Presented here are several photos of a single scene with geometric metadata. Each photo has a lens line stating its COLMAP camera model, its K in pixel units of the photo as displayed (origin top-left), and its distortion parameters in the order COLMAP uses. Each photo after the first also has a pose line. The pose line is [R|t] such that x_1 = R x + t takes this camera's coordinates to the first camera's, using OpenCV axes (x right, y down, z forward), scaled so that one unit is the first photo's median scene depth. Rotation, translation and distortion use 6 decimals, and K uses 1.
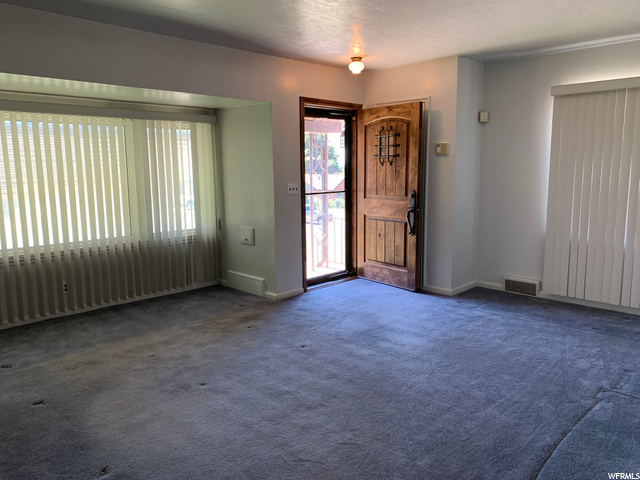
lens RADIAL K [[500.0, 0, 320.0], [0, 500.0, 240.0], [0, 0, 1]] dist [0.045407, -0.005023]
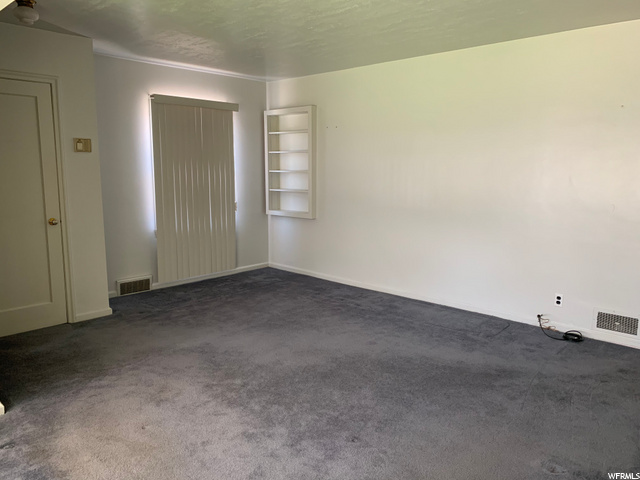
lens RADIAL K [[500.0, 0, 320.0], [0, 500.0, 240.0], [0, 0, 1]] dist [0.045407, -0.005023]
pose [[-0.020386, -0.148043, 0.988771, -0.659812], [0.159236, 0.975872, 0.149394, -0.098320], [-0.987030, 0.160494, 0.003680, 0.693279]]
